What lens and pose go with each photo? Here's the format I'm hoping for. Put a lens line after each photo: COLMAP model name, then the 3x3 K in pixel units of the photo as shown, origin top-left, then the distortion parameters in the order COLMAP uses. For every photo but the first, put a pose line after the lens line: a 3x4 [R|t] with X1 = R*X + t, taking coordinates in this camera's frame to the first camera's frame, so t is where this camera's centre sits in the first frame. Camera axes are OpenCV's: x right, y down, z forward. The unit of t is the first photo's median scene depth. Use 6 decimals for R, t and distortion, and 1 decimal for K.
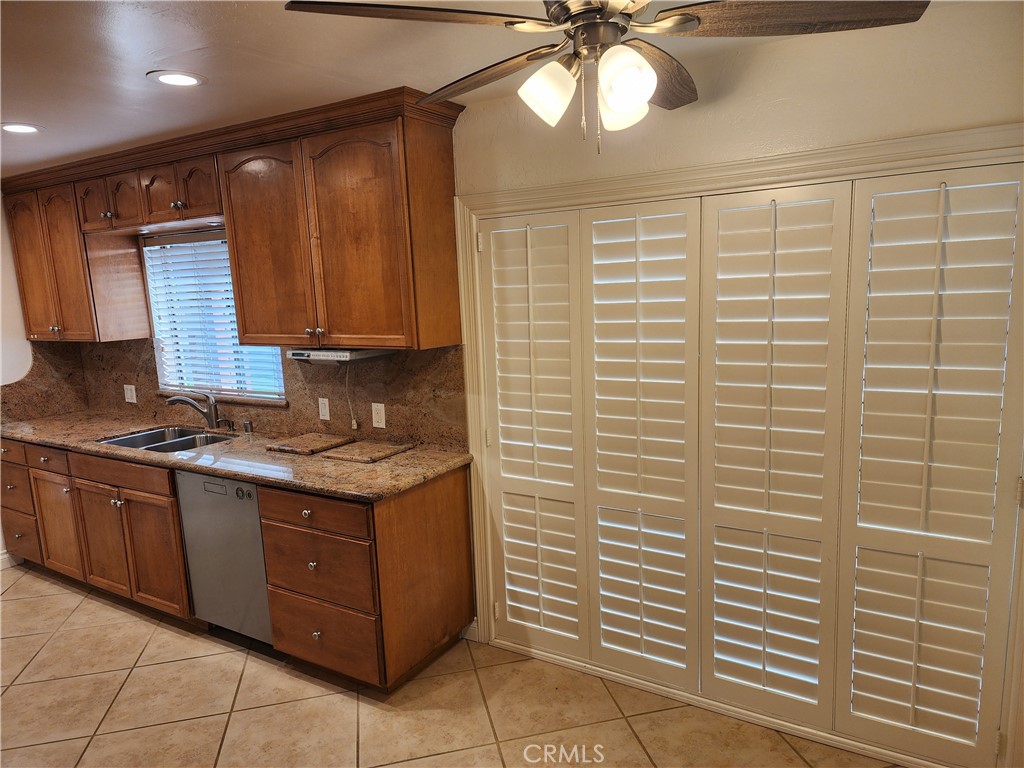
lens RADIAL K [[688.8, 0, 518.6], [0, 688.8, 389.2], [0, 0, 1]] dist [0.103305, -0.096894]
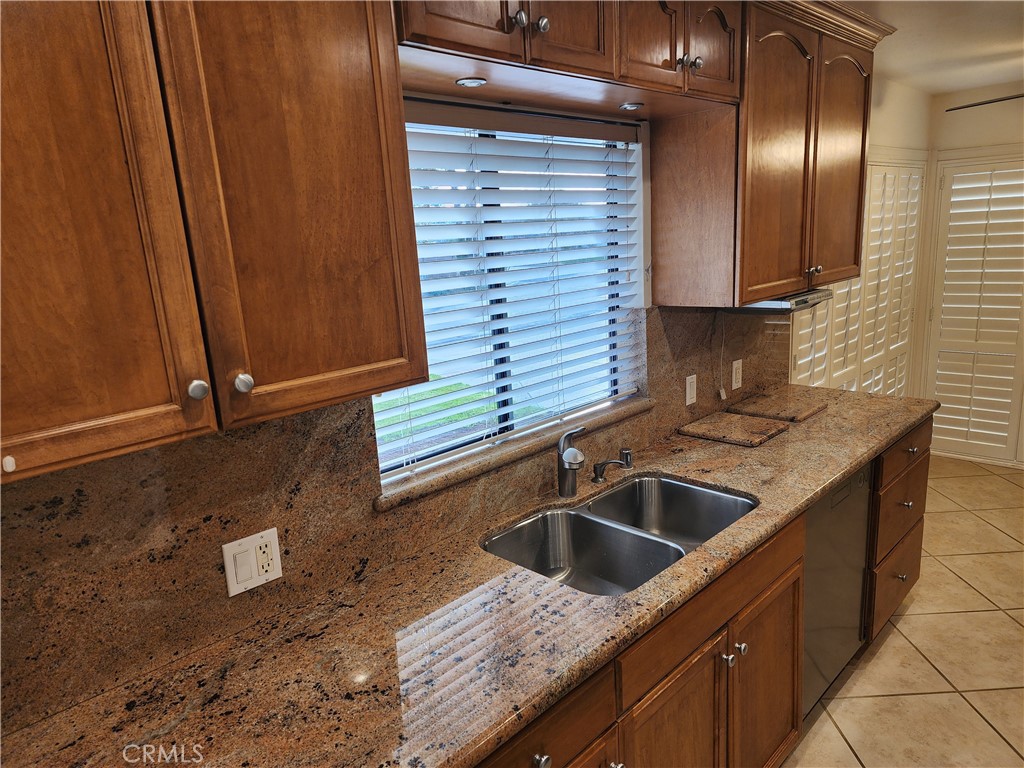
lens RADIAL K [[688.8, 0, 518.6], [0, 688.8, 389.2], [0, 0, 1]] dist [0.103305, -0.096894]
pose [[0.205565, -0.185640, 0.960875, -1.031528], [0.198032, 0.969423, 0.144925, -0.116703], [-0.958398, 0.160492, 0.236042, 0.996627]]
